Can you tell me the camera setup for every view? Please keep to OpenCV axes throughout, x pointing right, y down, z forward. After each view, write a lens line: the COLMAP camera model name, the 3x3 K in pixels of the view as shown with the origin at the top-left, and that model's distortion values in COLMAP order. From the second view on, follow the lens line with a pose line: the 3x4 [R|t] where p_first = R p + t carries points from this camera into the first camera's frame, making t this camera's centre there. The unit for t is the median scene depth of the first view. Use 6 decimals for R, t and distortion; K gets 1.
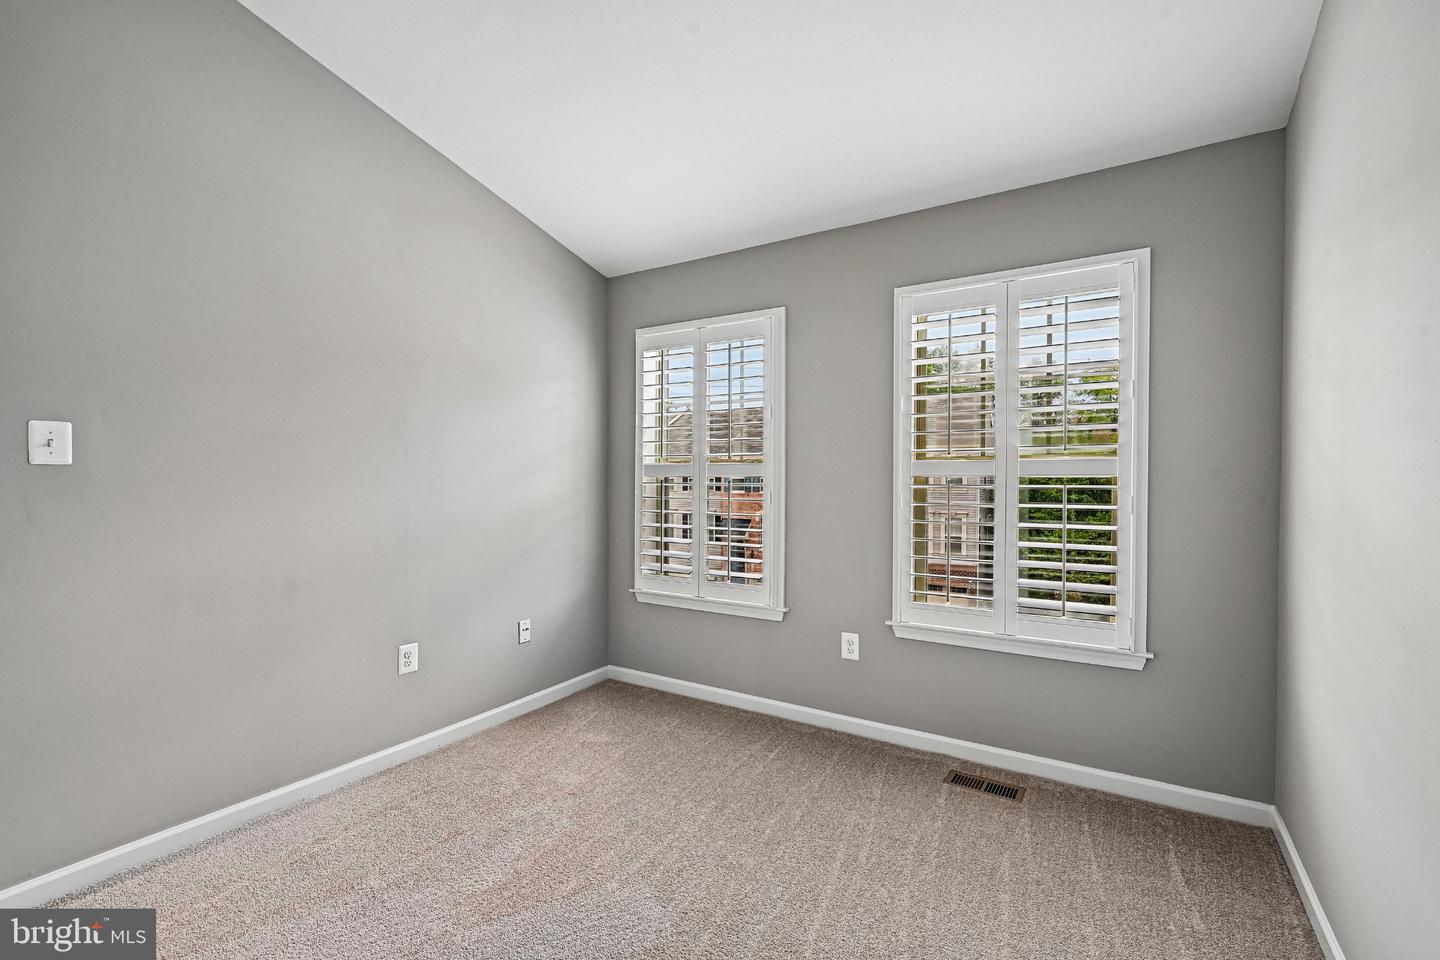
lens RADIAL K [[690.1, 0, 729.5], [0, 690.1, 478.6], [0, 0, 1]] dist [0.000203, -0.000472]
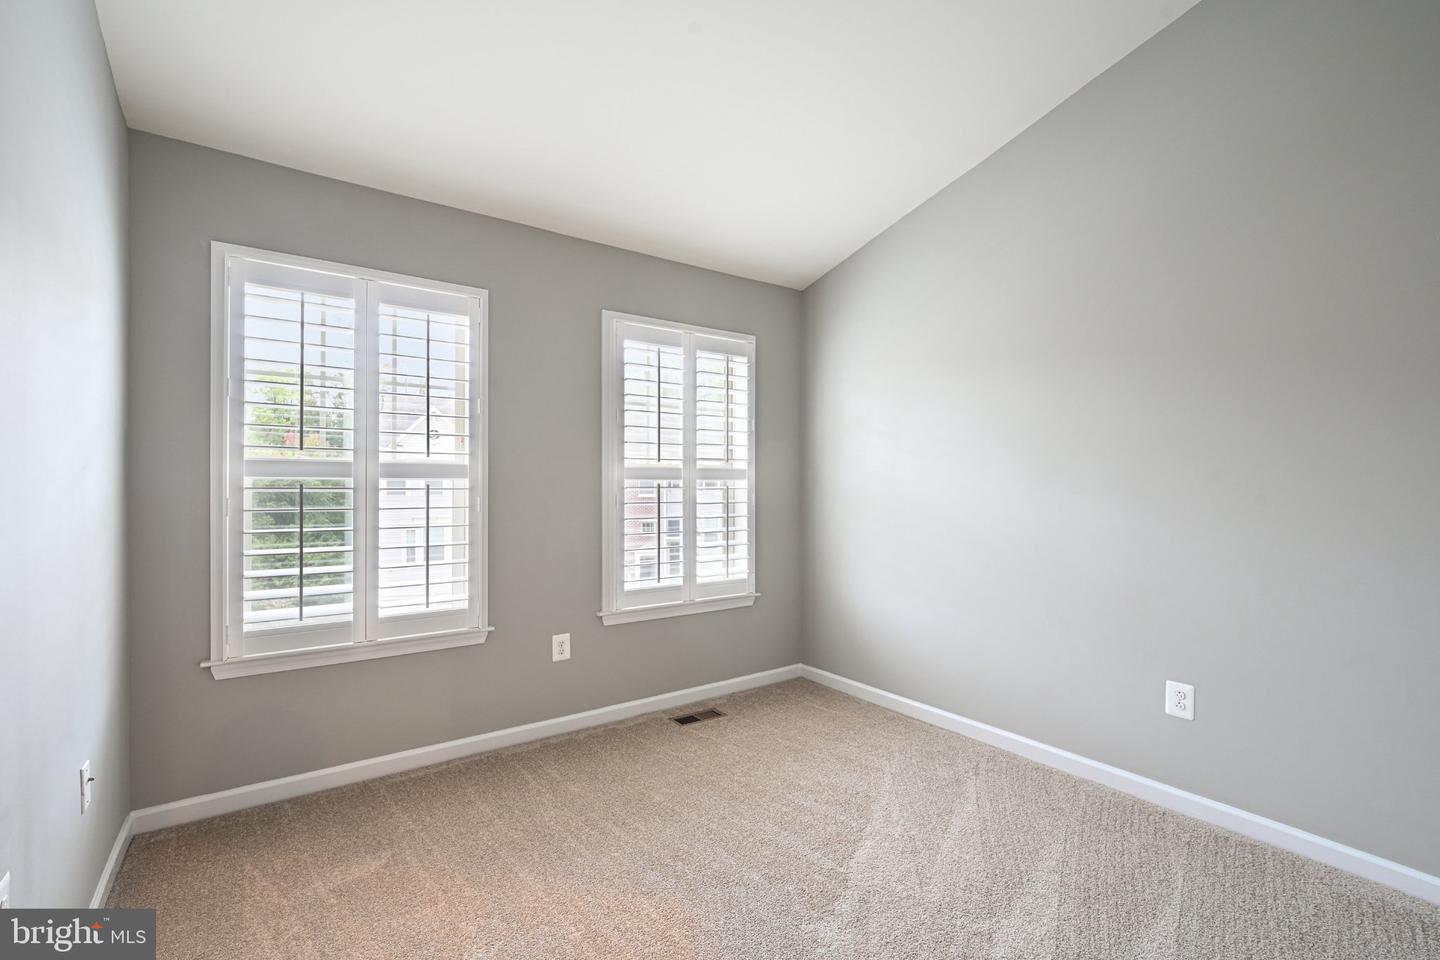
lens RADIAL K [[638.9, 0, 752.1], [0, 638.9, 480.3], [0, 0, 1]] dist [0.008162, -0.000798]
pose [[0.316824, 0.005173, 0.948470, -0.634914], [-0.004805, 0.999981, -0.003849, -0.000798], [-0.948472, -0.003338, 0.316843, 0.438295]]
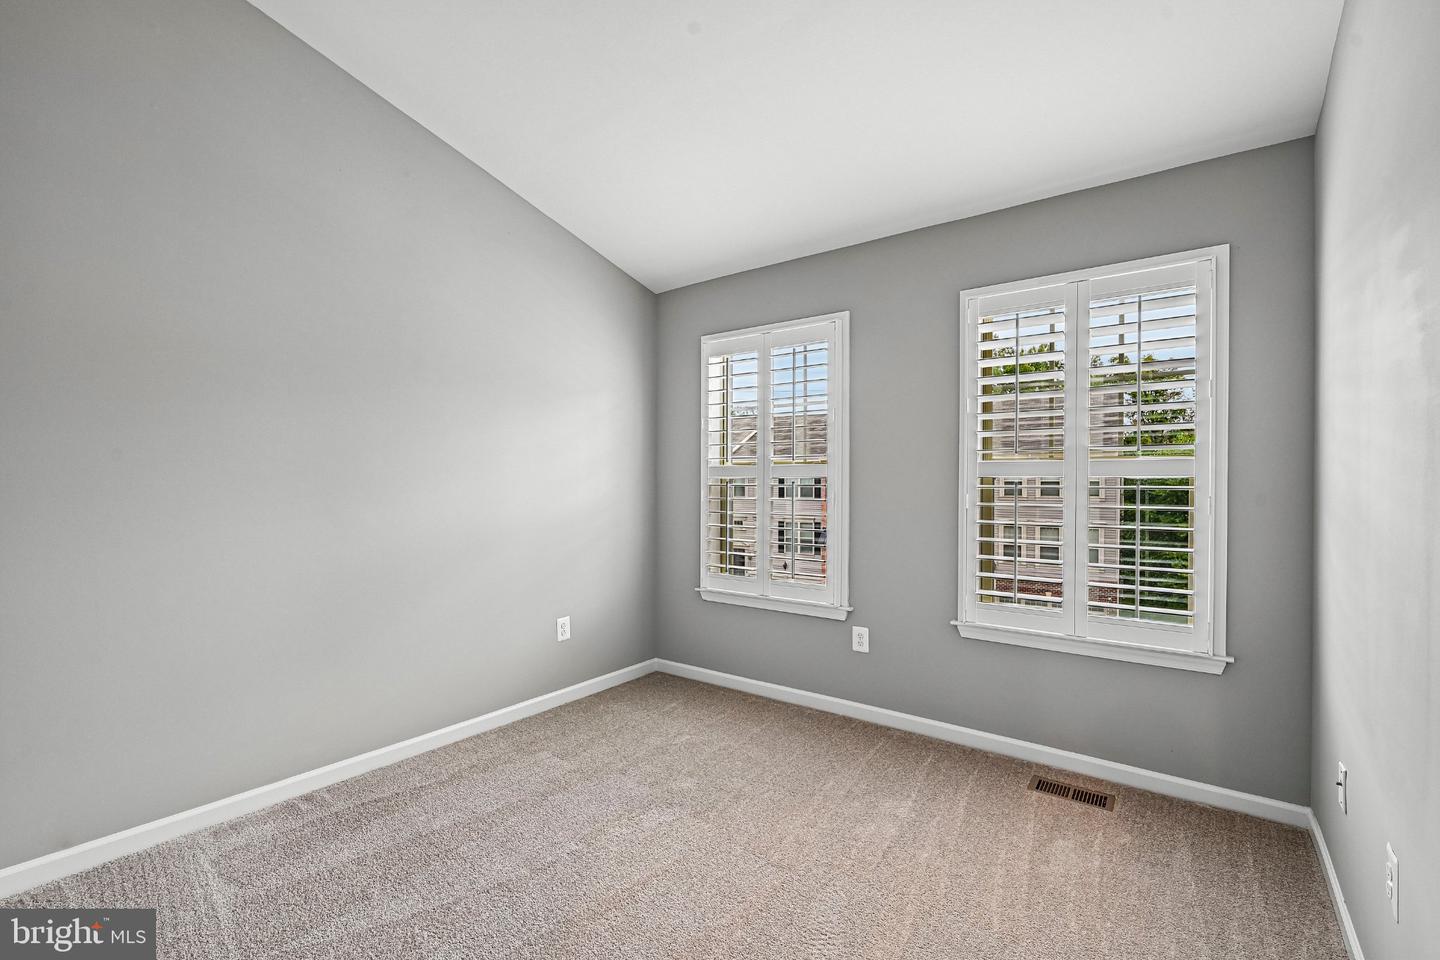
lens RADIAL K [[638.9, 0, 713.4], [0, 638.9, 471.2], [0, 0, 1]] dist [0.008162, -0.000798]
pose [[0.998766, -0.004243, -0.049490, -0.074130], [0.003546, 0.999894, -0.014152, -0.000169], [0.049544, 0.013959, 0.998674, 0.049708]]
